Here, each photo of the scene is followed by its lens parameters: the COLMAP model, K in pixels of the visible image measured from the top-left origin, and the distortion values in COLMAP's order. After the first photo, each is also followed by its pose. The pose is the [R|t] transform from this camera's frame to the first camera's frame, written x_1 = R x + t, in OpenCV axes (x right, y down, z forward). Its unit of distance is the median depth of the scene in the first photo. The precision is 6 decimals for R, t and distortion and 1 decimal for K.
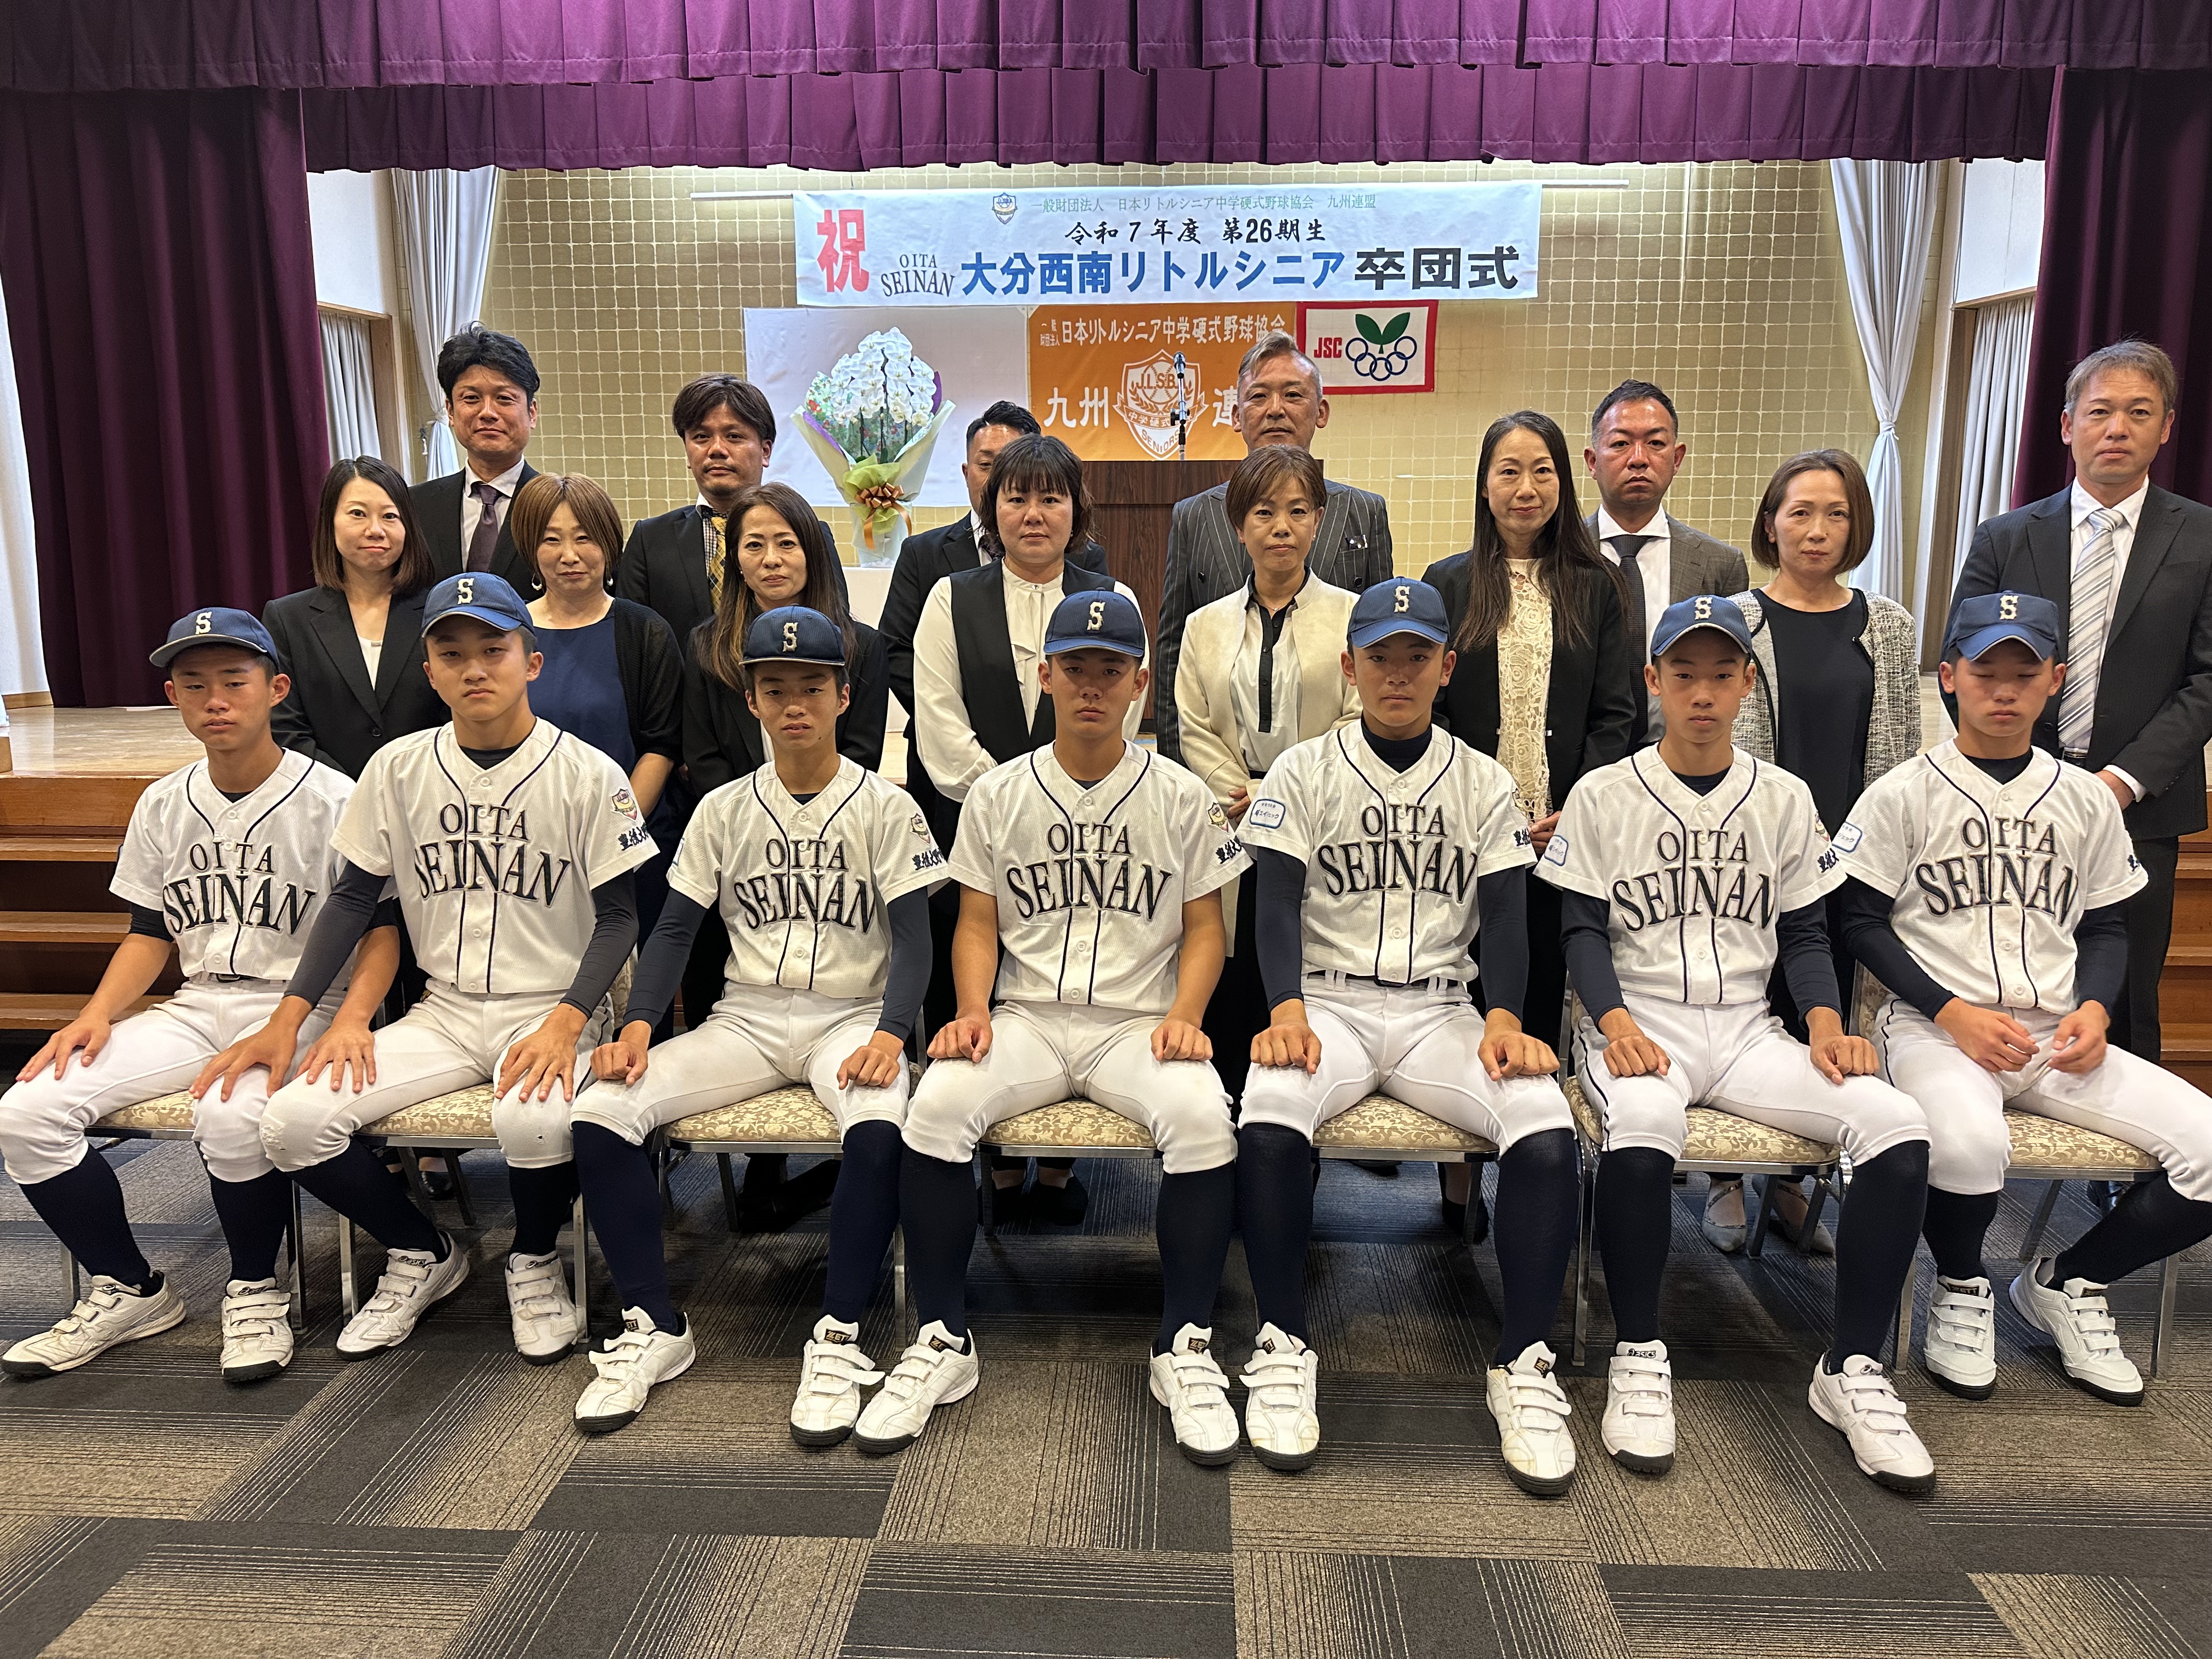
lens RADIAL K [[1582.7, 0, 1113.2], [0, 1582.7, 826.7], [0, 0, 1]] dist [0.073266, -0.101310]
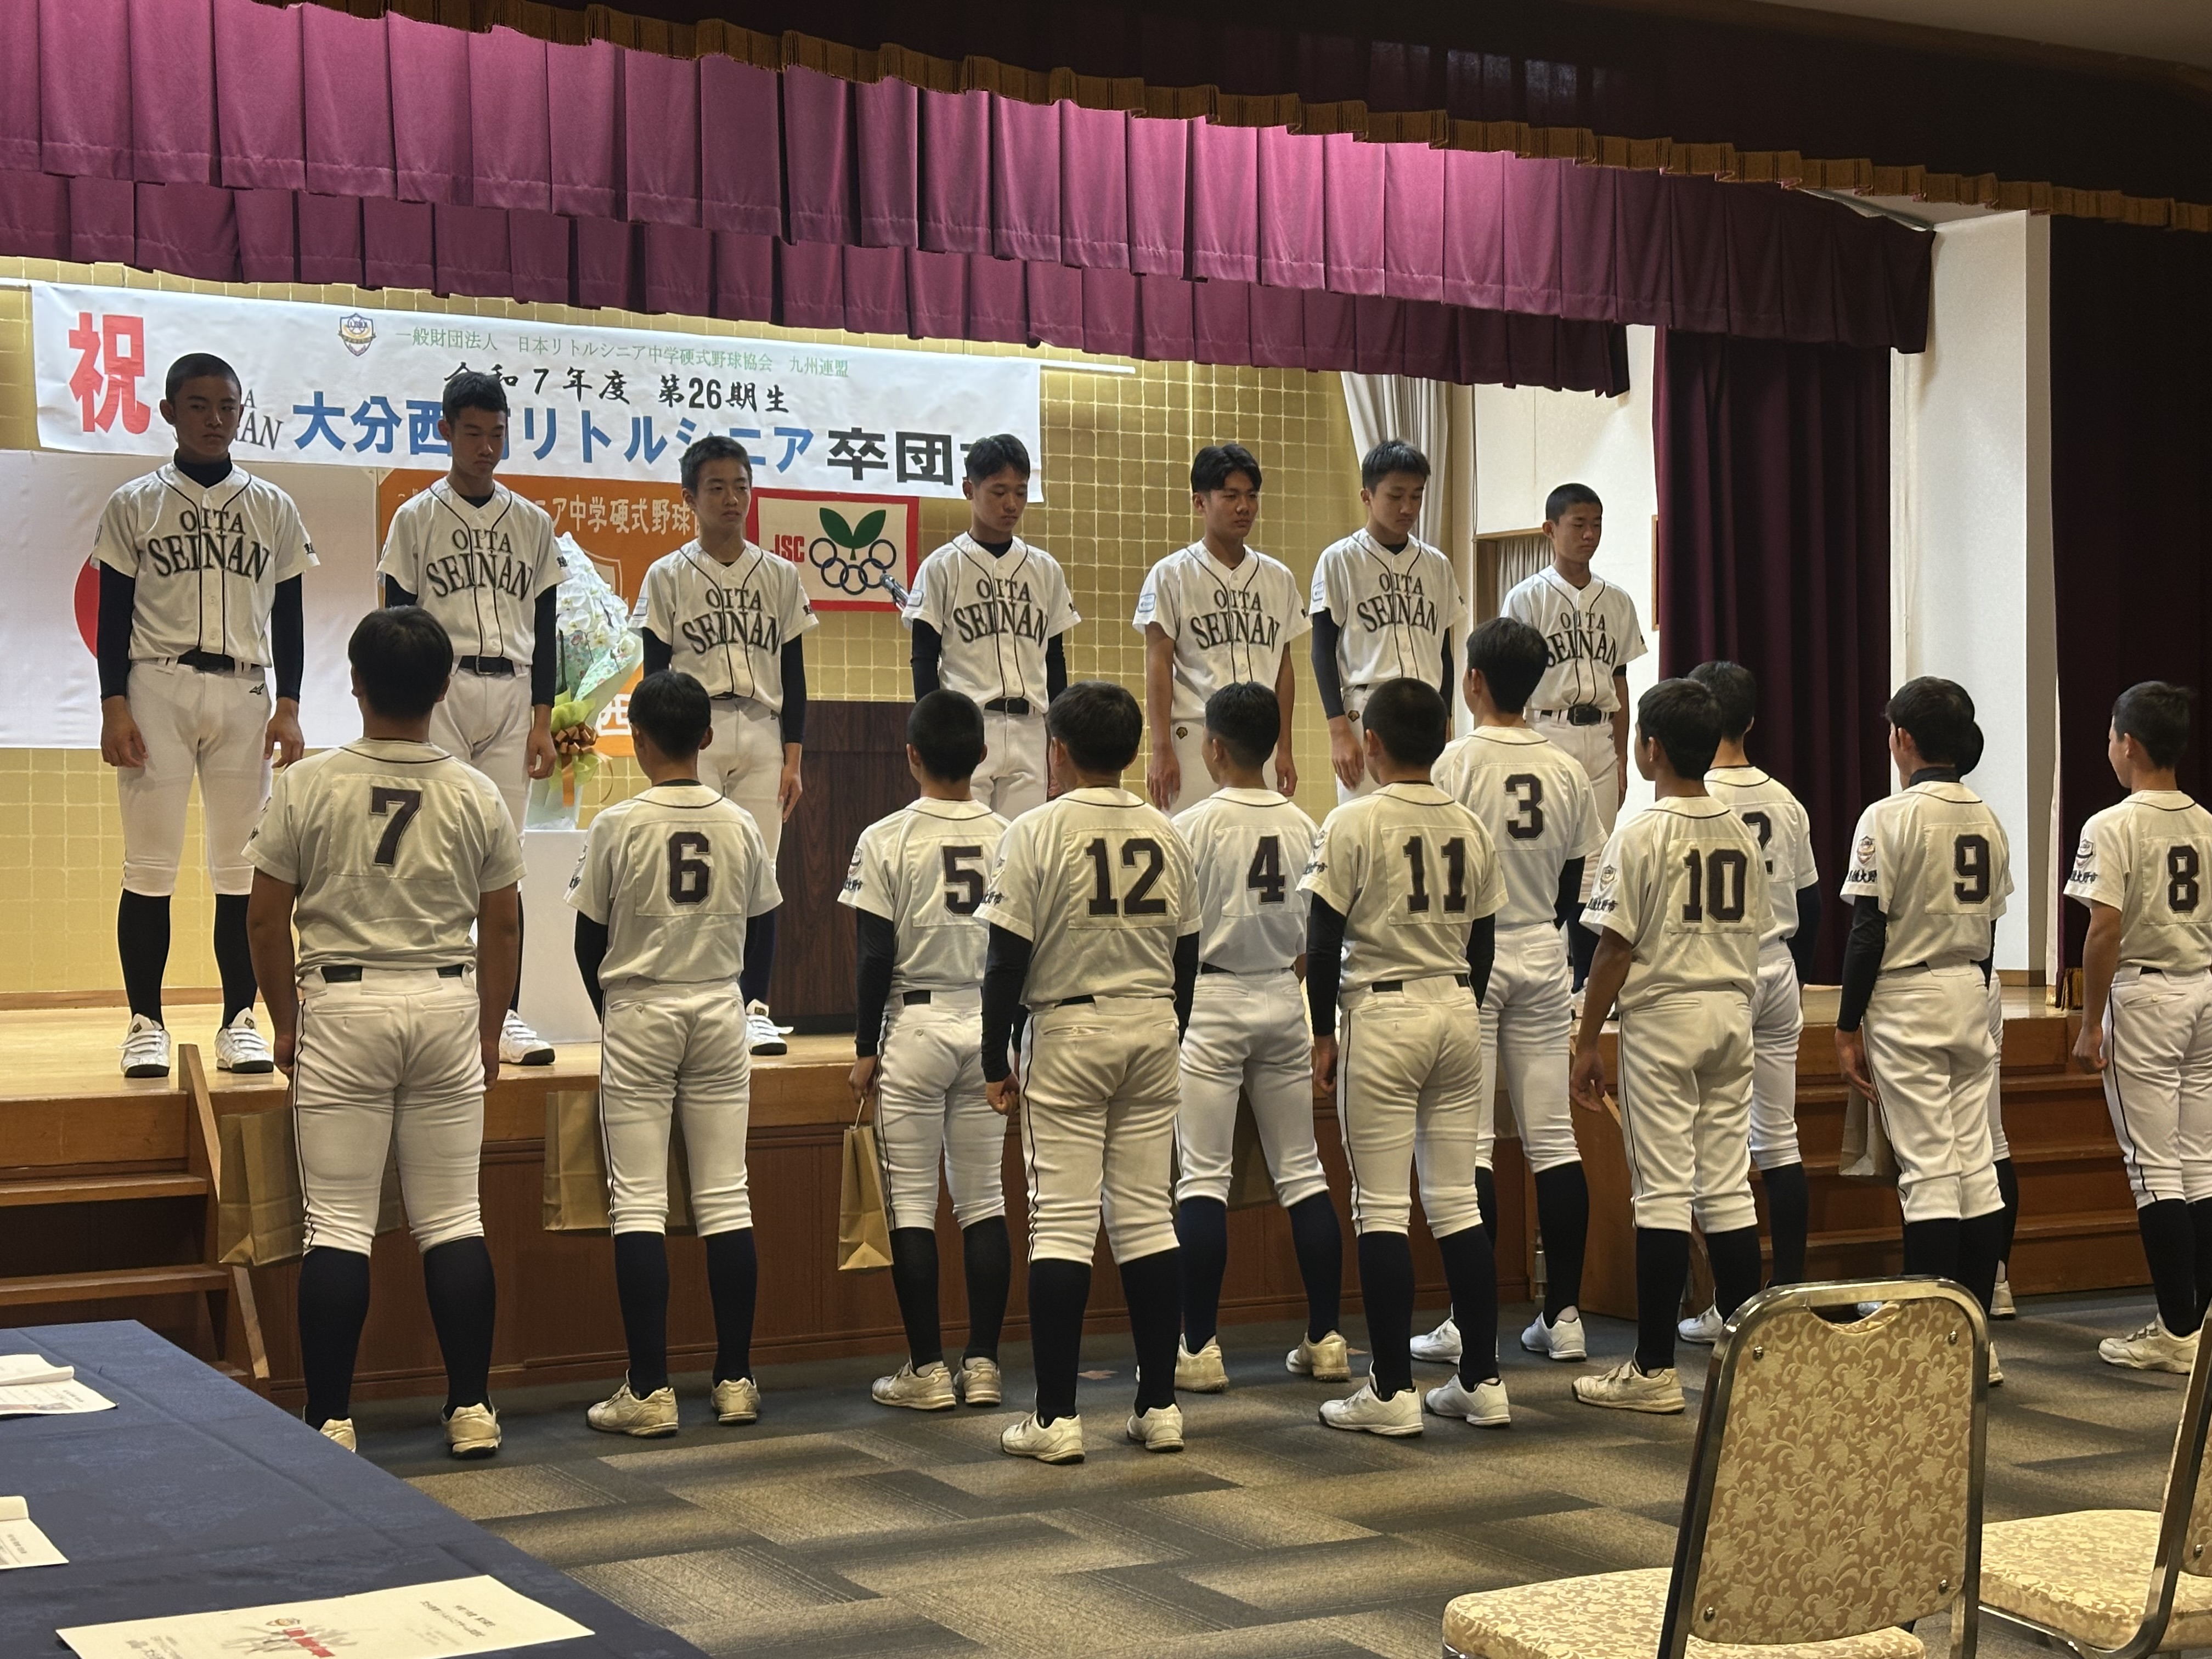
lens RADIAL K [[3084.1, 0, 1109.7], [0, 3084.1, 845.2], [0, 0, 1]] dist [0.204620, -0.394402]
pose [[0.867839, -0.004190, 0.496829, -0.463704], [0.088683, 0.985213, -0.146600, 0.061531], [-0.488868, 0.171285, 0.855377, -0.290001]]
